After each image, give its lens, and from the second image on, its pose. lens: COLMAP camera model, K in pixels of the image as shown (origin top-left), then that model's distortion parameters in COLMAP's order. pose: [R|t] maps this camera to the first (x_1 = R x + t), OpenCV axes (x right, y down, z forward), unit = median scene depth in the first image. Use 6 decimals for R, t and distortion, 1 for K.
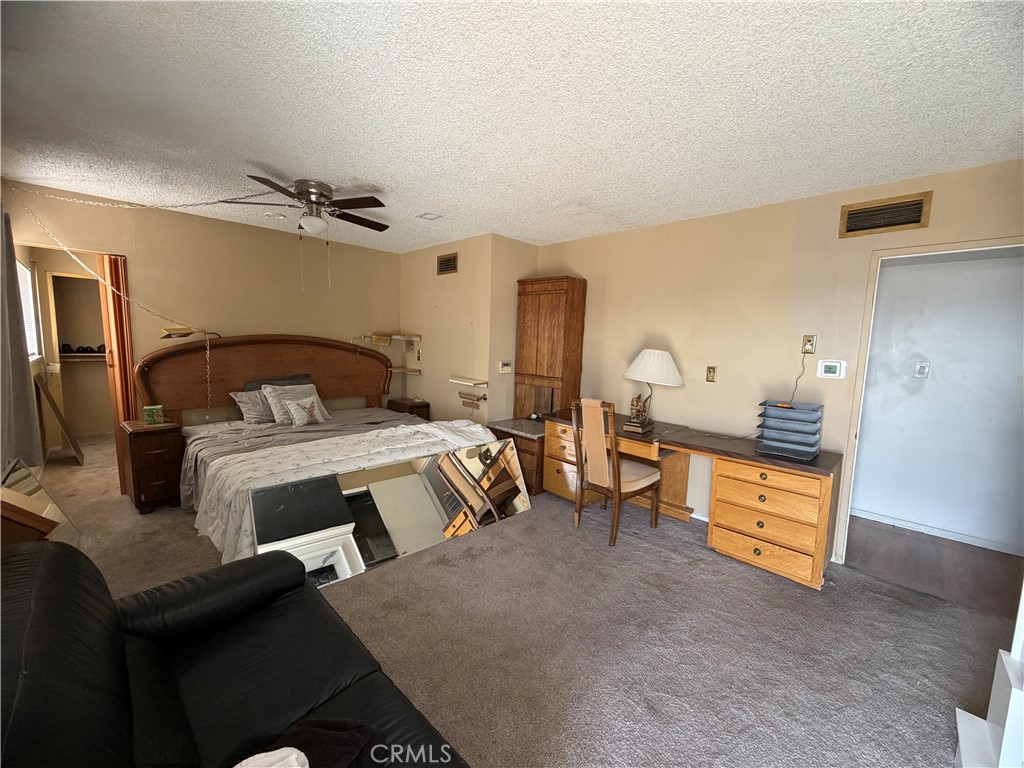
lens RADIAL K [[407.7, 0, 510.7], [0, 407.7, 384.8], [0, 0, 1]] dist [0.002971, -0.000662]
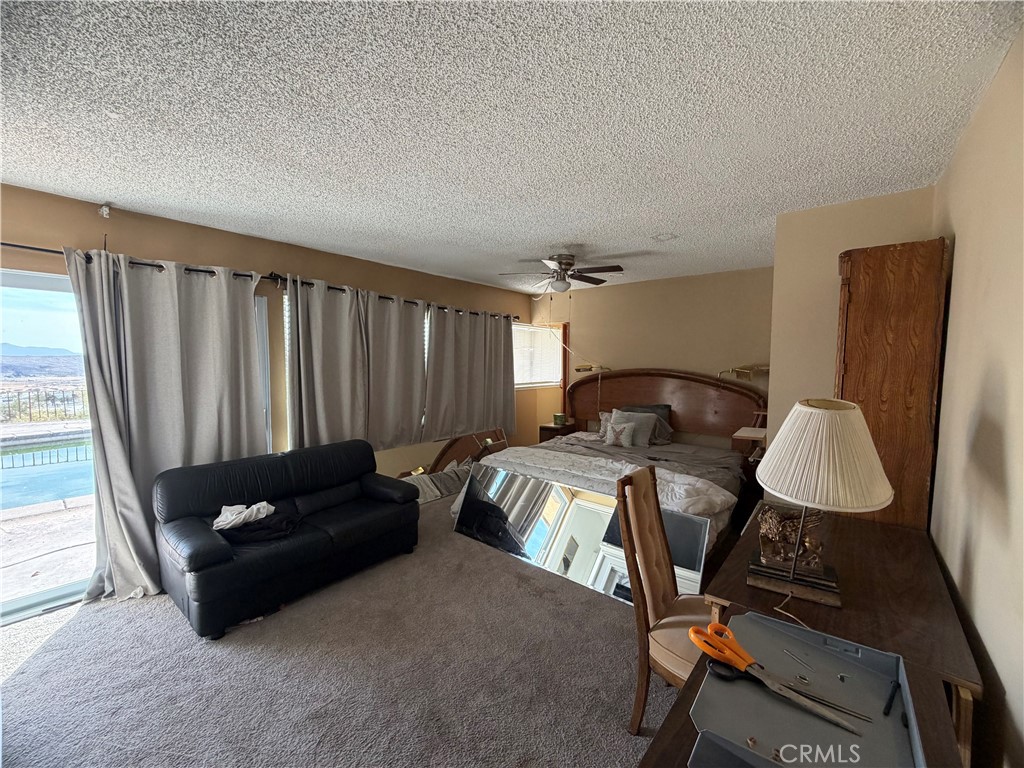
lens RADIAL K [[407.7, 0, 508.5], [0, 407.7, 388.9], [0, 0, 1]] dist [0.002971, -0.000662]
pose [[0.109121, 0.043155, -0.993091, 0.618883], [-0.109702, 0.993477, 0.031118, -0.066644], [0.987956, 0.105548, 0.113144, 0.552166]]
